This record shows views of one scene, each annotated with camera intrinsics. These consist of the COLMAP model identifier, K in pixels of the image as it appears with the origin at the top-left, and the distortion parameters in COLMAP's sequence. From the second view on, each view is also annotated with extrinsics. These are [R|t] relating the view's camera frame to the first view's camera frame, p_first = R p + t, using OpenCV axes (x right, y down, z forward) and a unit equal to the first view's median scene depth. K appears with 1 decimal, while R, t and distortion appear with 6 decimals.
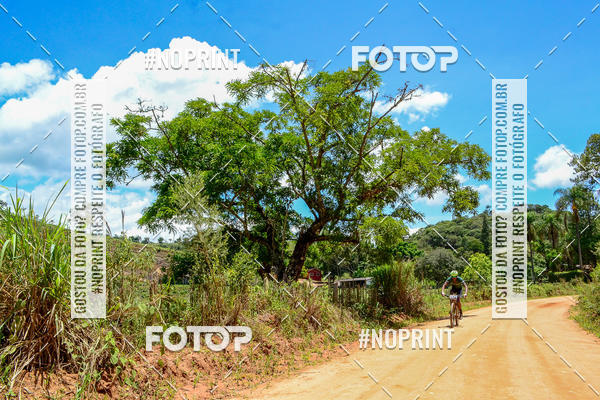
lens RADIAL K [[485.6, 0, 298.5], [0, 485.6, 210.3], [0, 0, 1]] dist [-0.088650, 0.015323]
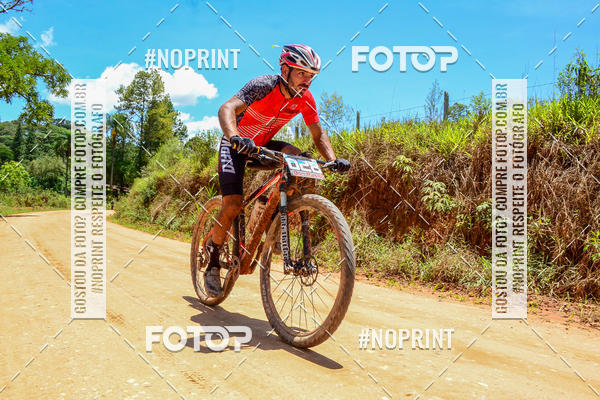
lens RADIAL K [[485.6, 0, 299.5], [0, 485.6, 203.0], [0, 0, 1]] dist [-0.088650, 0.015323]
pose [[0.597312, 0.065850, 0.799301, -0.153864], [-0.192750, 0.979199, 0.063371, 0.001316], [-0.778502, -0.191918, 0.597580, -0.140896]]
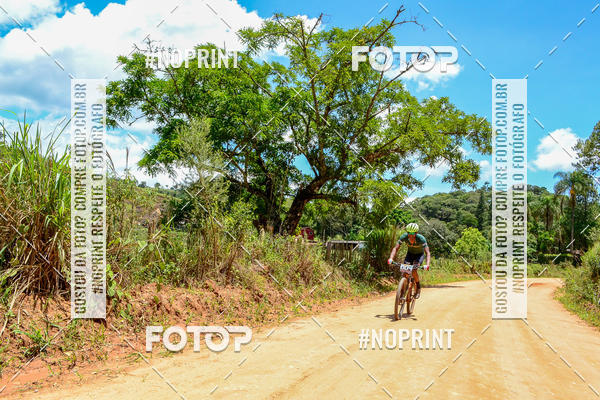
lens RADIAL K [[485.6, 0, 296.5], [0, 485.6, 210.2], [0, 0, 1]] dist [-0.088650, 0.015323]
pose [[0.995629, 0.093166, 0.006556, -0.003859], [-0.093385, 0.991938, 0.085667, 0.003987], [0.001478, -0.085905, 0.996302, -0.001787]]
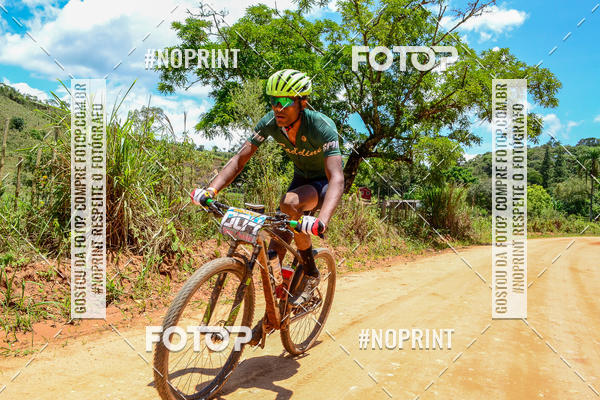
lens RADIAL K [[485.6, 0, 295.2], [0, 485.6, 209.3], [0, 0, 1]] dist [-0.088650, 0.015323]
pose [[0.991148, 0.080147, -0.105838, 0.000104], [-0.060961, 0.982952, 0.173463, 0.004567], [0.117936, -0.165476, 0.979137, -0.012499]]
